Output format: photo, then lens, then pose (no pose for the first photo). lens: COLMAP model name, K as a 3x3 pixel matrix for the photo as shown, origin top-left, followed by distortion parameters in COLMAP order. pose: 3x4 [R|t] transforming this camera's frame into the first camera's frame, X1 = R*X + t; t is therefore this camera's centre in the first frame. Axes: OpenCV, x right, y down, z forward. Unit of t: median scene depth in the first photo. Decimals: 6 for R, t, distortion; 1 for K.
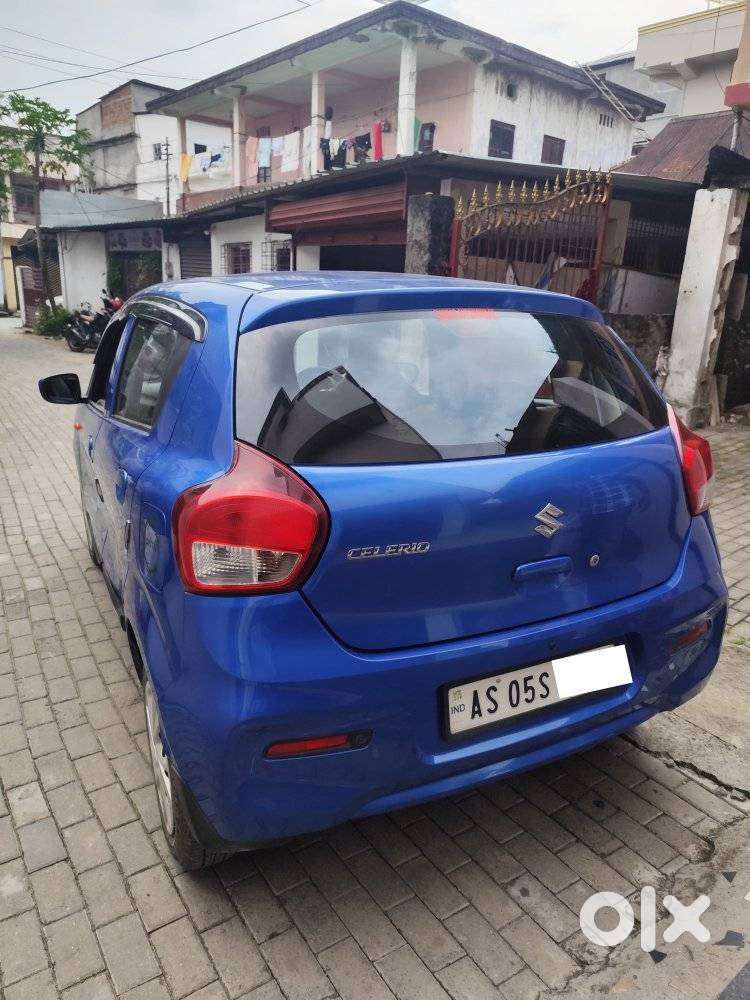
lens RADIAL K [[685.2, 0, 375.0], [0, 685.2, 500.0], [0, 0, 1]] dist [0.018674, -0.022460]
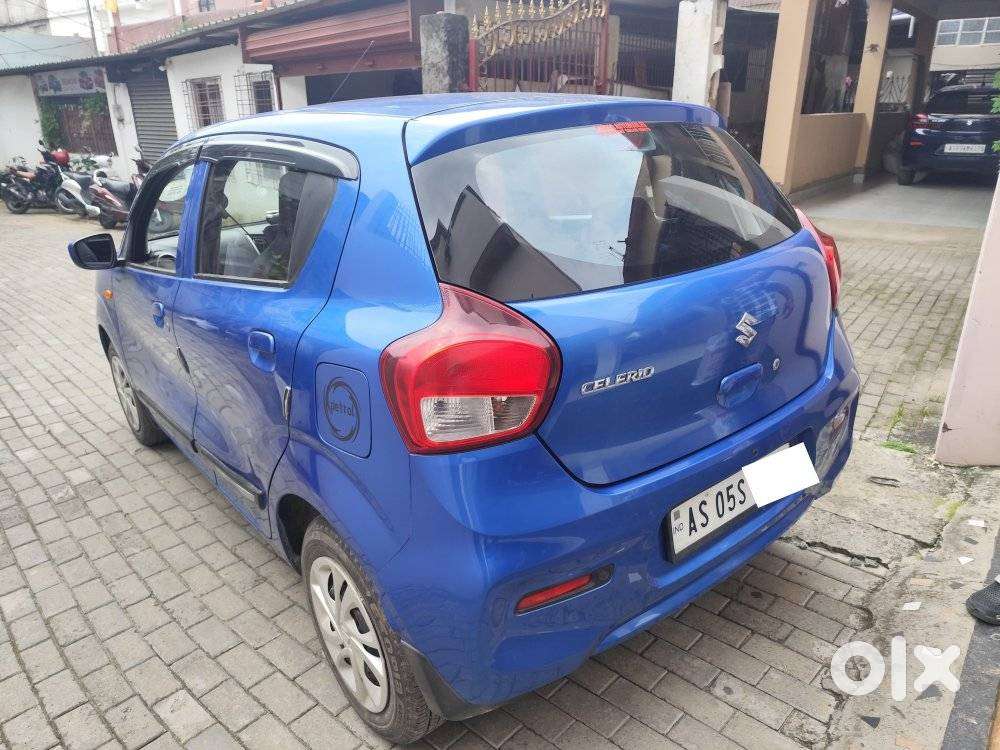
lens RADIAL K [[683.2, 0, 493.4], [0, 683.2, 370.9], [0, 0, 1]] dist [0.025605, -0.027884]
pose [[0.974561, -0.129822, 0.182695, -0.222379], [0.119361, 0.990575, 0.067181, -0.016494], [-0.189695, -0.043665, 0.980872, 0.063460]]
